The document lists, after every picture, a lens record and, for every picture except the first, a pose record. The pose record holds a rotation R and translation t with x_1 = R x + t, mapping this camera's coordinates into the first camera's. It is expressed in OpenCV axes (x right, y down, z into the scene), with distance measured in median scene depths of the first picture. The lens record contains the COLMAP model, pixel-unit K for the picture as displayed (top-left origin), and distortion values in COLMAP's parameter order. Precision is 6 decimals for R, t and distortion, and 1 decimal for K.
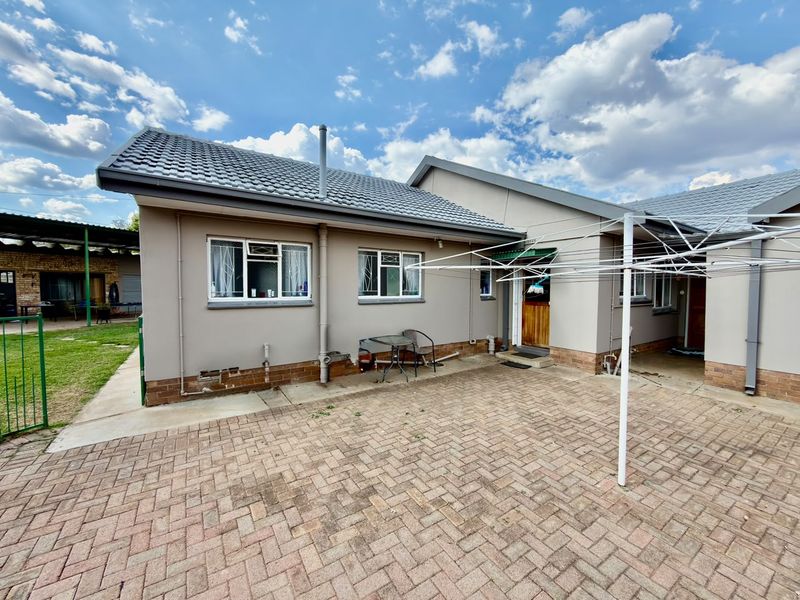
lens RADIAL K [[322.0, 0, 397.9], [0, 322.0, 296.2], [0, 0, 1]] dist [0.002383, -0.001496]
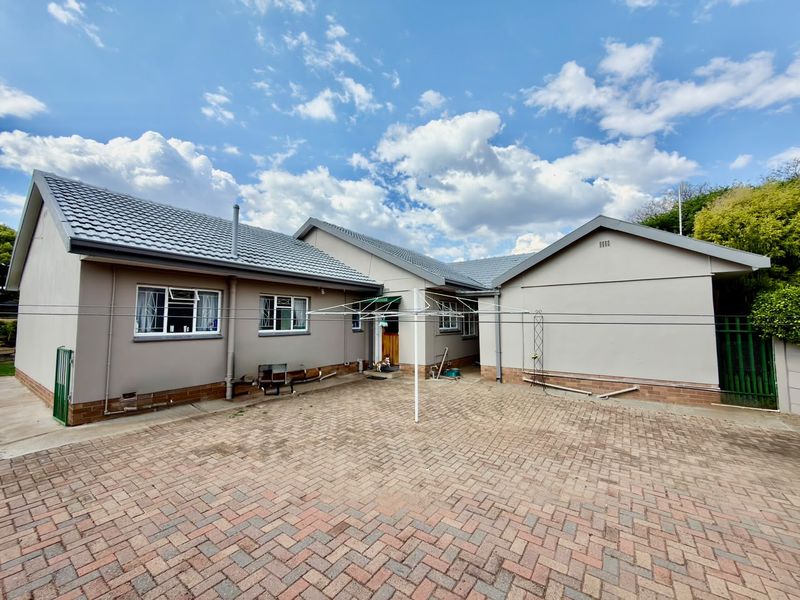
lens RADIAL K [[322.0, 0, 400.1], [0, 322.0, 305.9], [0, 0, 1]] dist [0.002383, -0.001496]
pose [[0.929157, 0.013972, 0.369420, -0.078825], [0.014284, 0.997183, -0.073641, 0.005838], [-0.369408, 0.073701, 0.926340, -0.452518]]
